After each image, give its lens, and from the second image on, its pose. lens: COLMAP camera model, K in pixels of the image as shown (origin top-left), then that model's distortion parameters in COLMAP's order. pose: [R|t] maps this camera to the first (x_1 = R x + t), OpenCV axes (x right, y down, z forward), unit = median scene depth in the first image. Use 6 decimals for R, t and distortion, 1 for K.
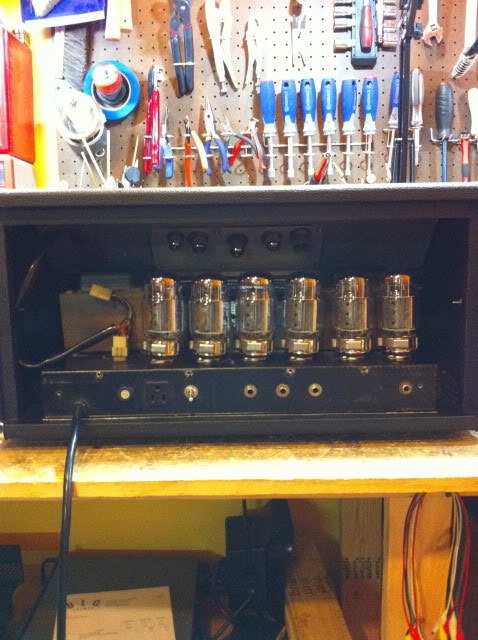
lens RADIAL K [[1095.7, 0, 238.0], [0, 1095.7, 319.8], [0, 0, 1]] dist [-0.021526, 0.036151]
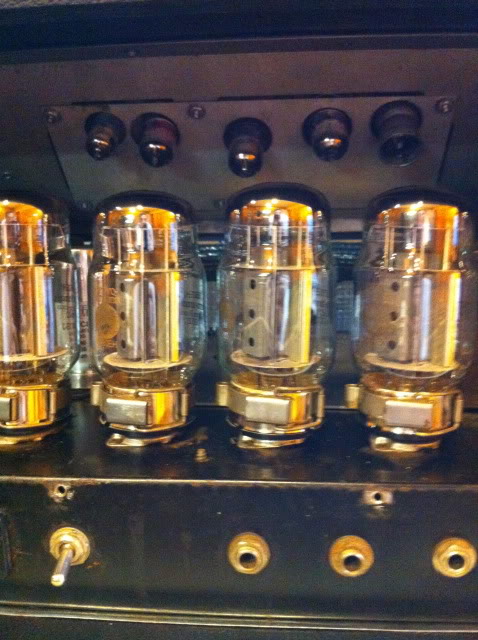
lens RADIAL K [[1095.7, 0, 241.2], [0, 1095.7, 321.0], [0, 0, 1]] dist [-0.021526, 0.036151]
pose [[0.998642, 0.017591, -0.049047, 0.022669], [-0.017048, 0.999789, 0.011469, -0.006038], [0.049239, -0.010618, 0.998731, 0.661794]]
